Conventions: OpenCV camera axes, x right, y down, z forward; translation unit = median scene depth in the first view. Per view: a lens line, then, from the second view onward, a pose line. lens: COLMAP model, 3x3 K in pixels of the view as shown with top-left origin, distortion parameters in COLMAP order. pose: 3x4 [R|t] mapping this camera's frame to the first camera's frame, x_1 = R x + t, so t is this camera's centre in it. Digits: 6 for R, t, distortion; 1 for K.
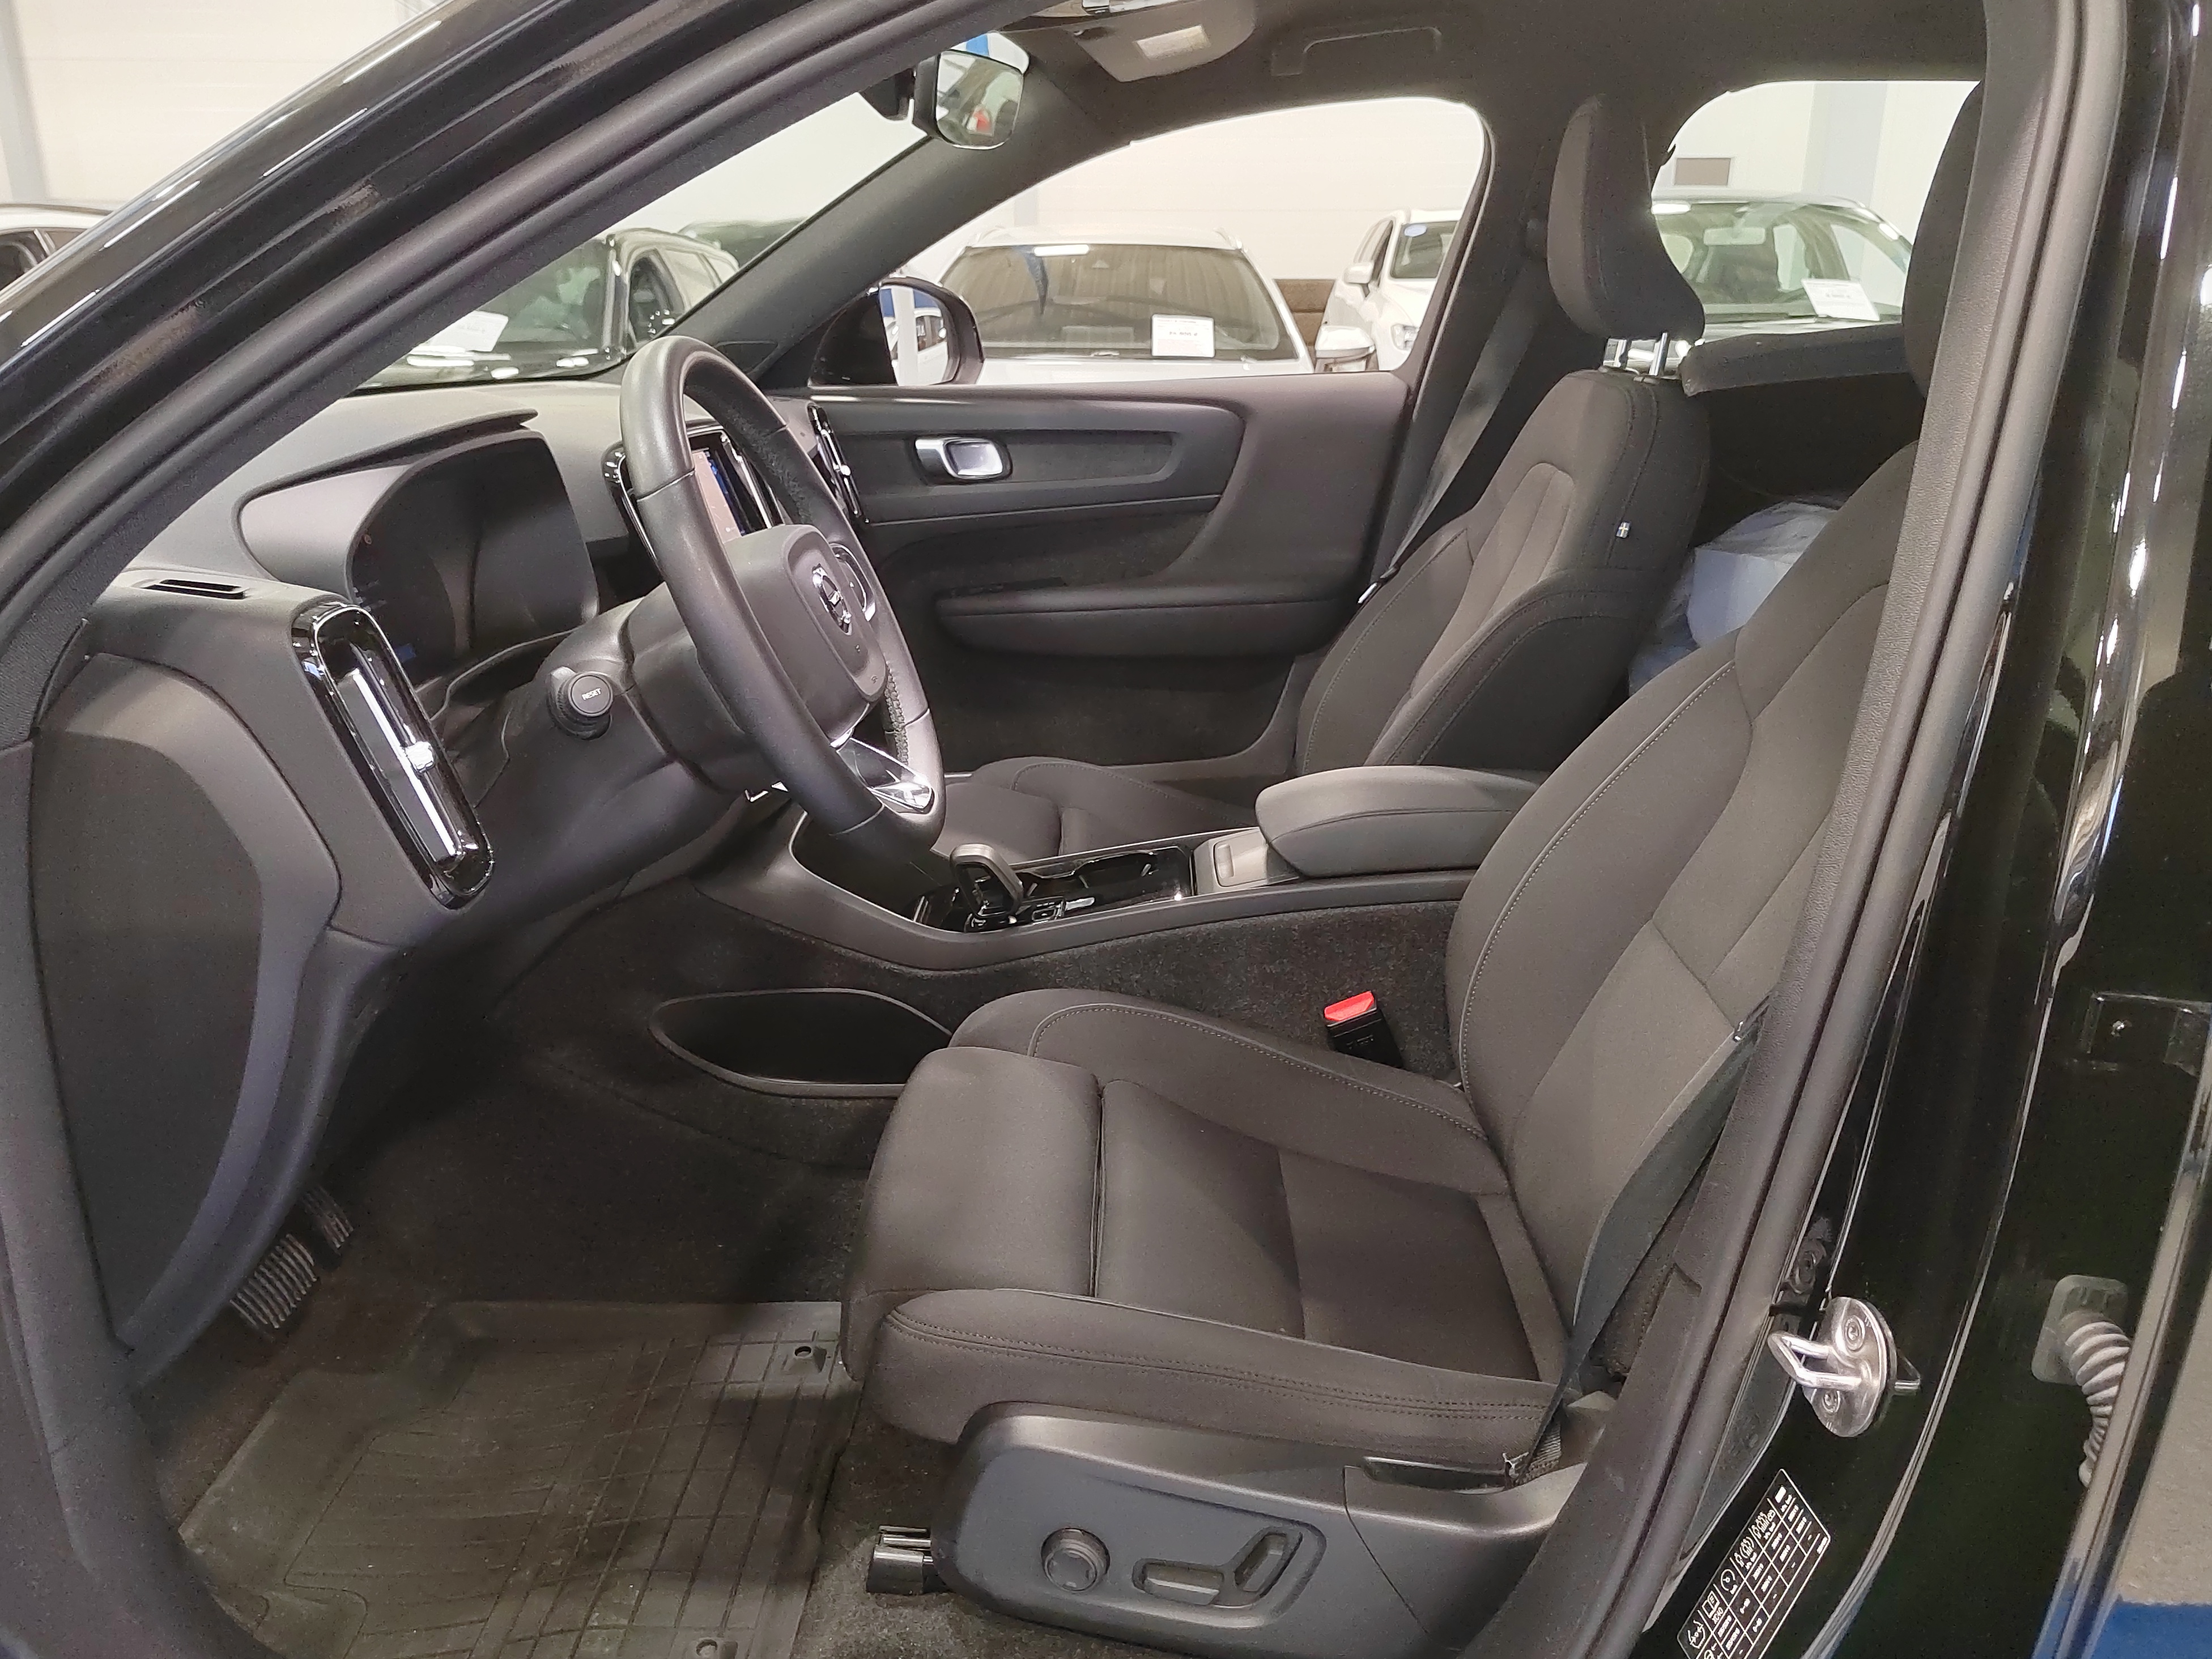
lens RADIAL K [[1644.3, 0, 1106.5], [0, 1644.3, 764.7], [0, 0, 1]] dist [0.007894, 0.001904]
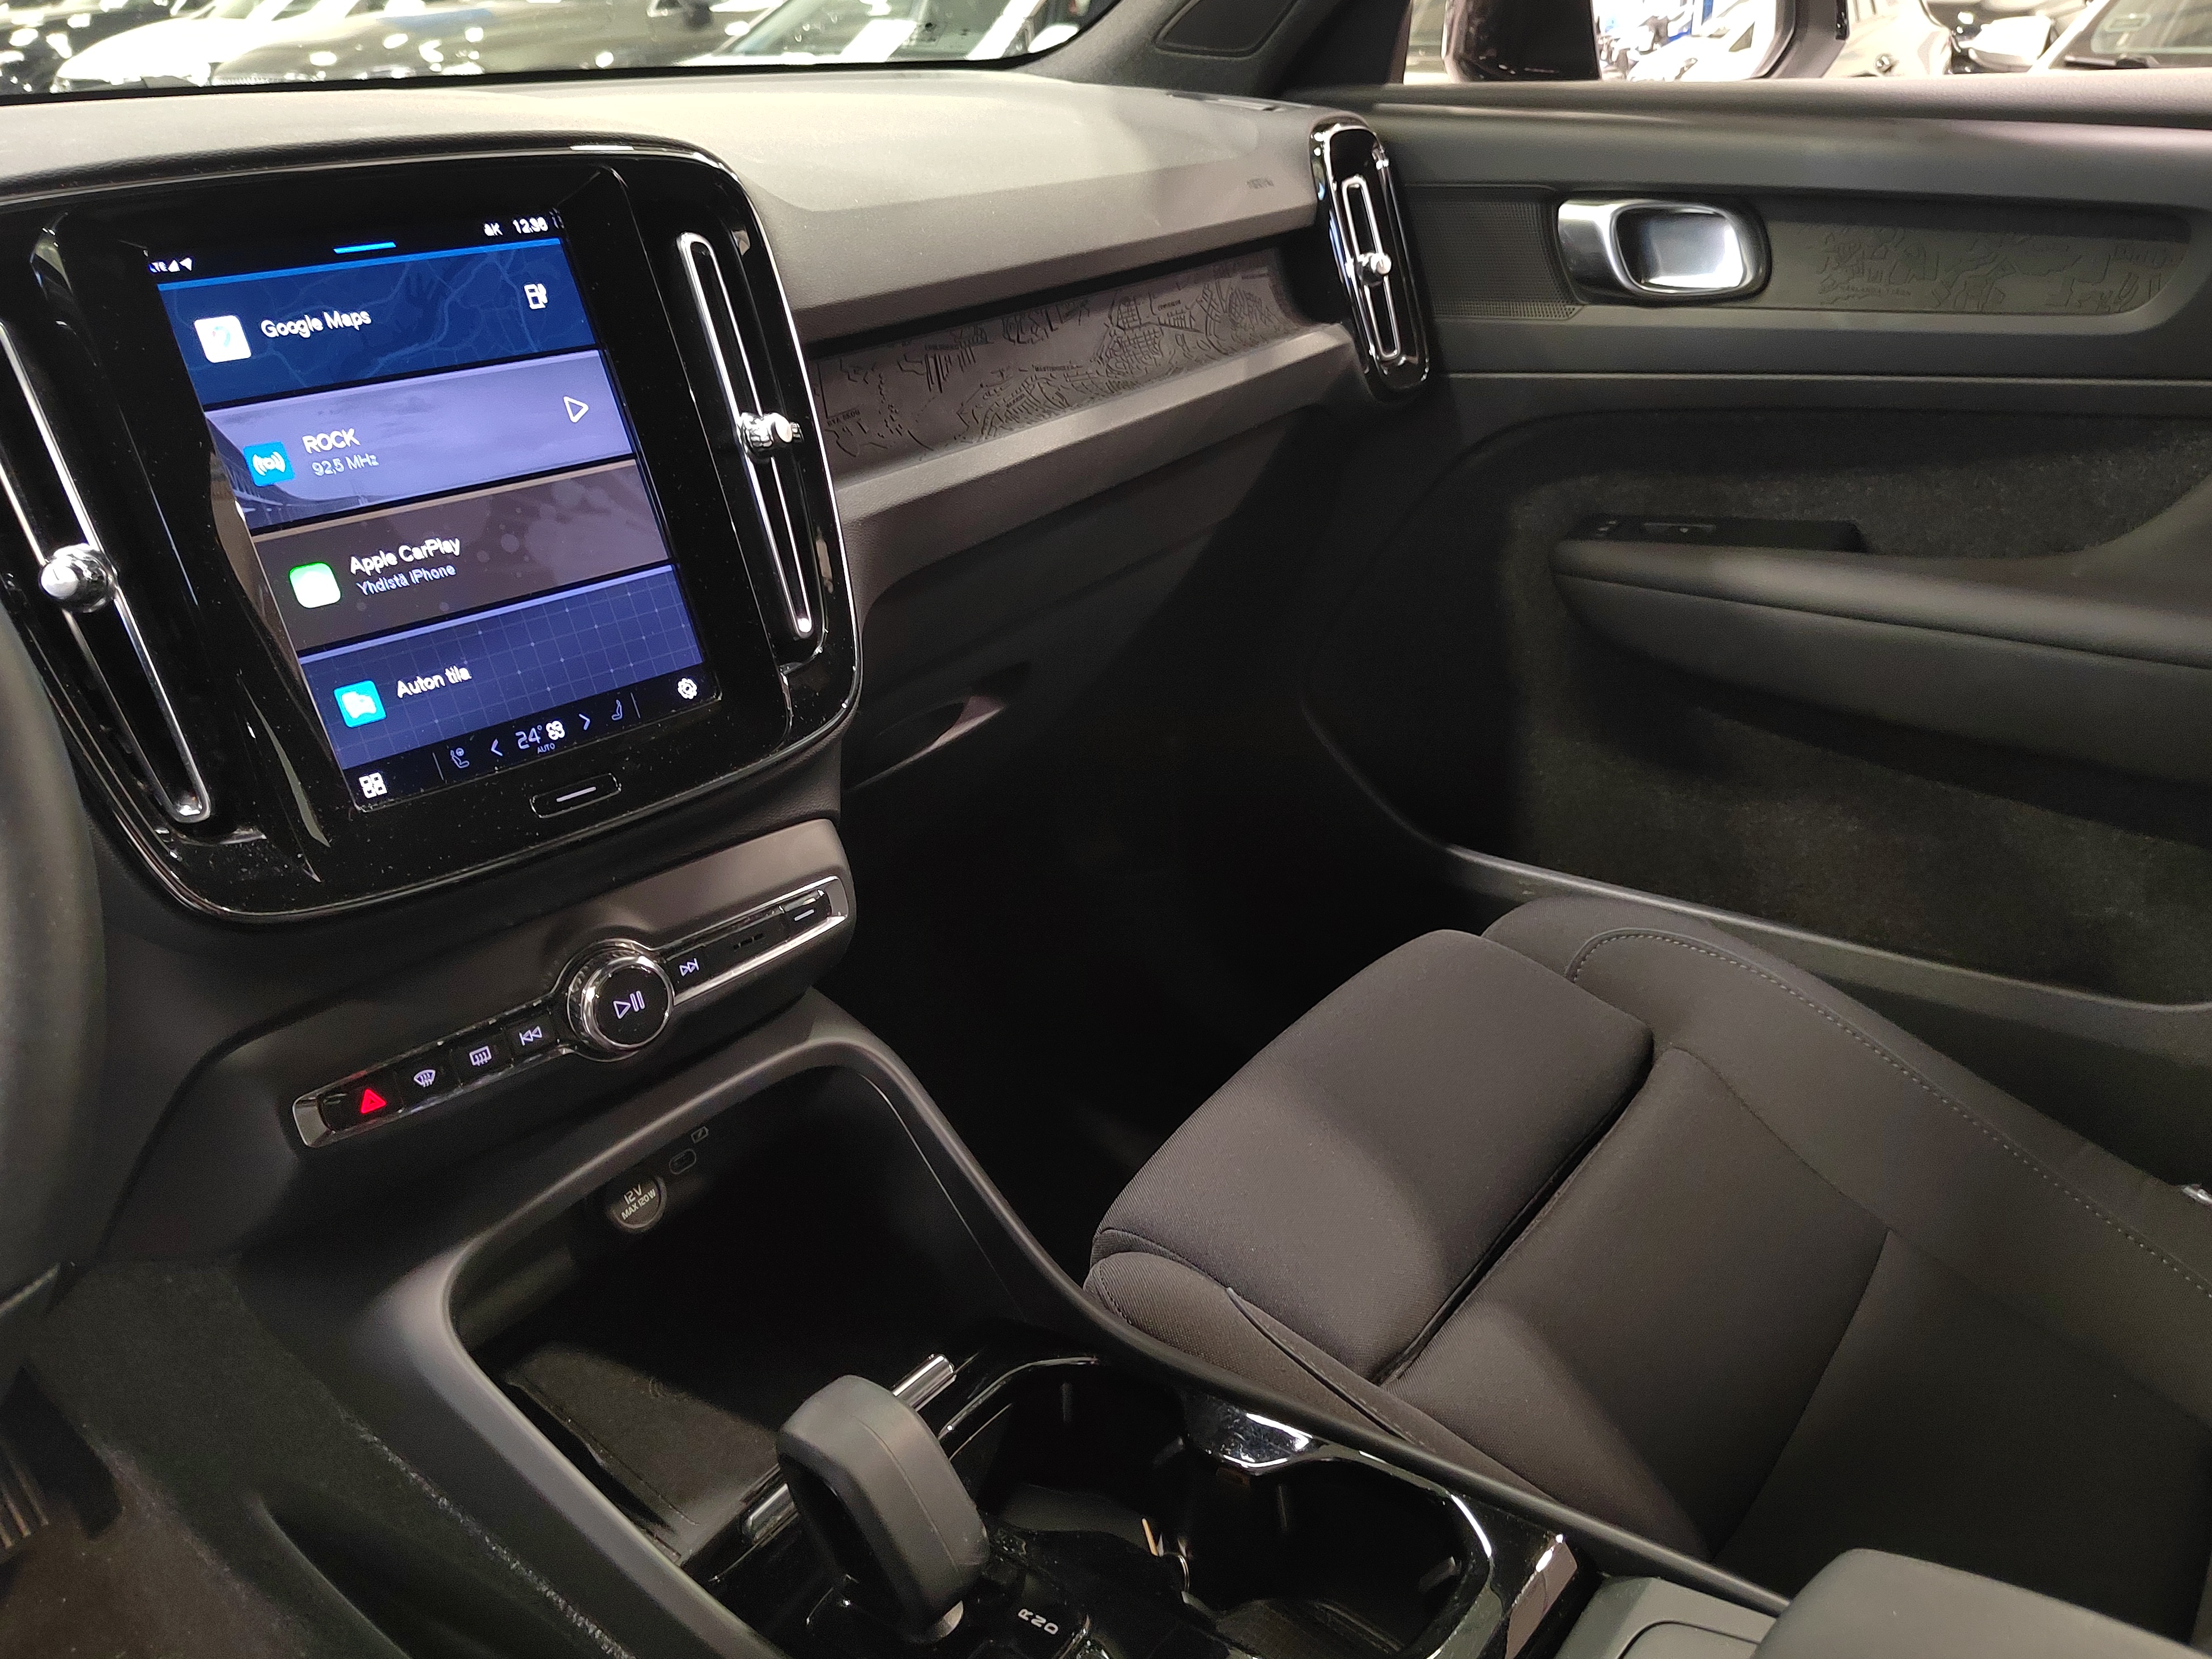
lens RADIAL K [[1656.9, 0, 1106.0], [0, 1656.9, 829.5], [0, 0, 1]] dist [0.057902, -0.078935]
pose [[0.806756, 0.249309, -0.535714, 0.081003], [-0.155370, 0.964231, 0.214752, -0.104925], [0.570092, -0.090018, 0.816634, 0.510852]]
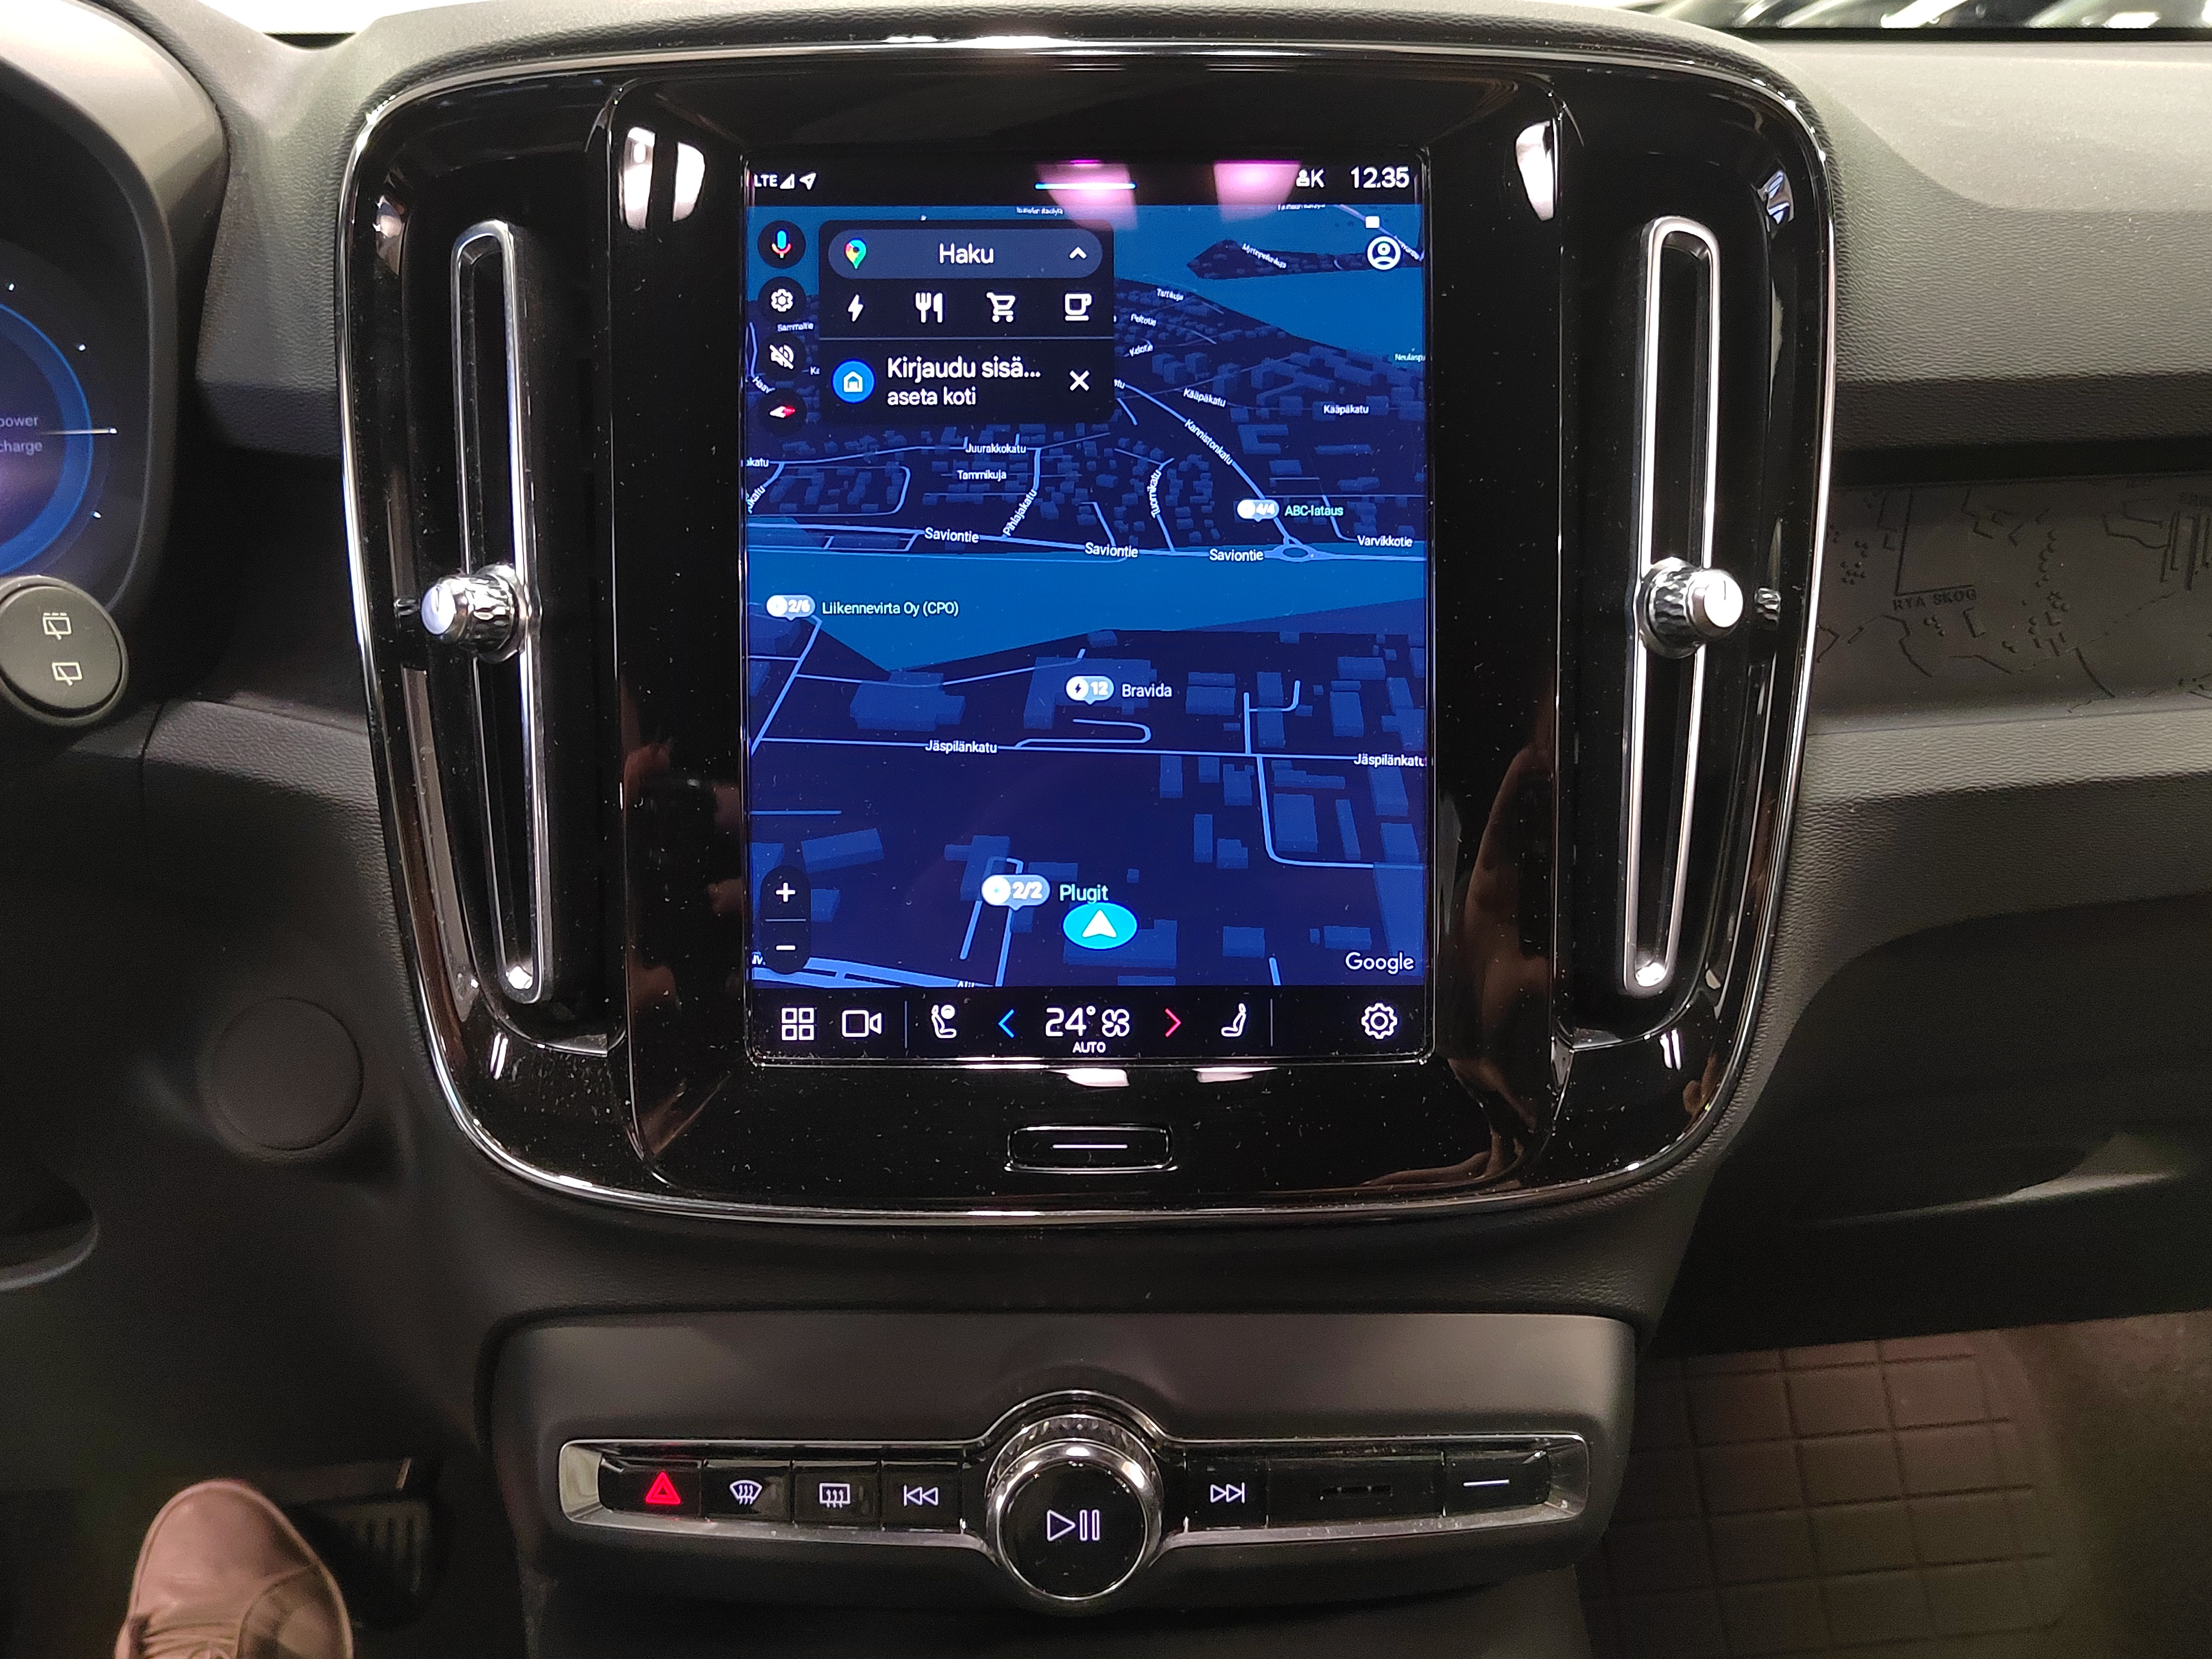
lens RADIAL K [[1855.7, 0, 1106.0], [0, 1855.7, 829.5], [0, 0, 1]] dist [0.055315, -0.076368]
pose [[0.175278, 0.373803, -0.910796, 0.007784], [-0.289439, 0.903800, 0.315230, -0.120010], [0.941011, 0.208367, 0.266610, 0.637189]]
